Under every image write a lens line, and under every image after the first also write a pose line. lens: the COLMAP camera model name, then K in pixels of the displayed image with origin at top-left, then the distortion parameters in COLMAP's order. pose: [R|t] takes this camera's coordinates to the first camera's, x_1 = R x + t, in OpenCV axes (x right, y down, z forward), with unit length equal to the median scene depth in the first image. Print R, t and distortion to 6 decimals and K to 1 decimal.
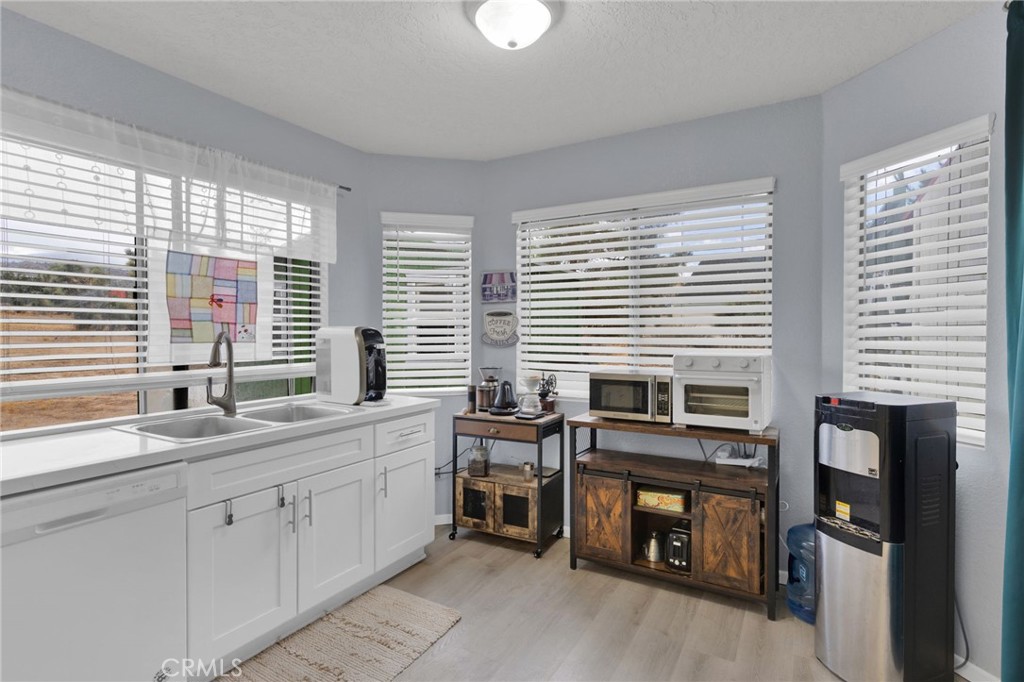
lens RADIAL K [[484.6, 0, 512.0], [0, 484.6, 341.0], [0, 0, 1]] dist [-0.002596, -0.000297]
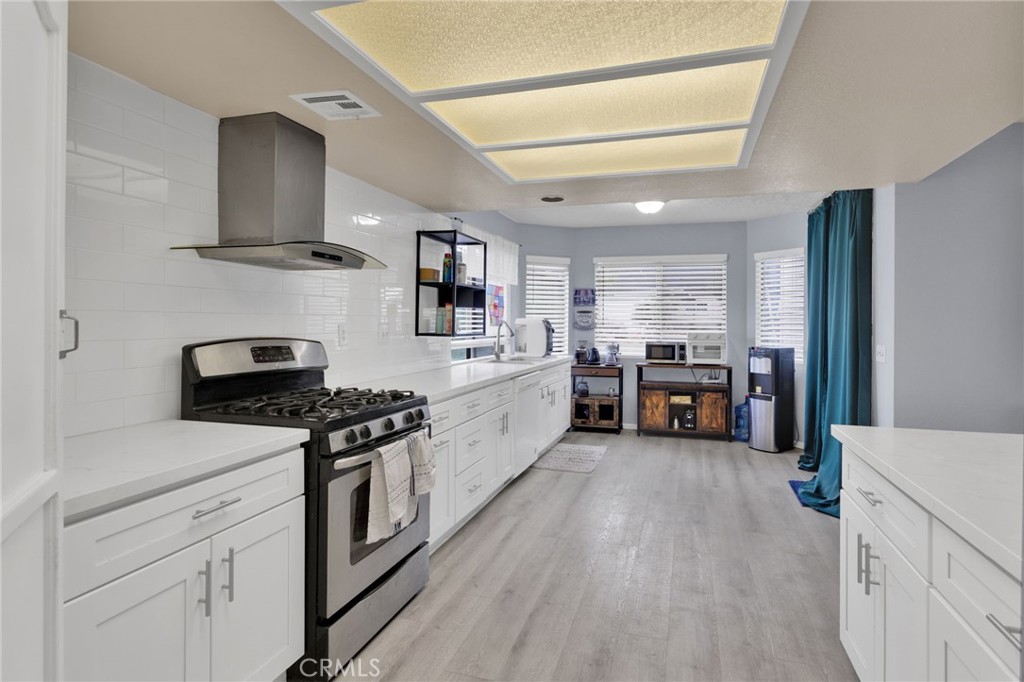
lens RADIAL K [[516.5, 0, 511.9], [0, 516.5, 323.2], [0, 0, 1]] dist [-0.000378, -0.000156]
pose [[0.977325, 0.006667, 0.211642, -0.942483], [-0.003390, 0.999869, -0.015843, 0.024873], [-0.211720, 0.014766, 0.977219, -1.131811]]
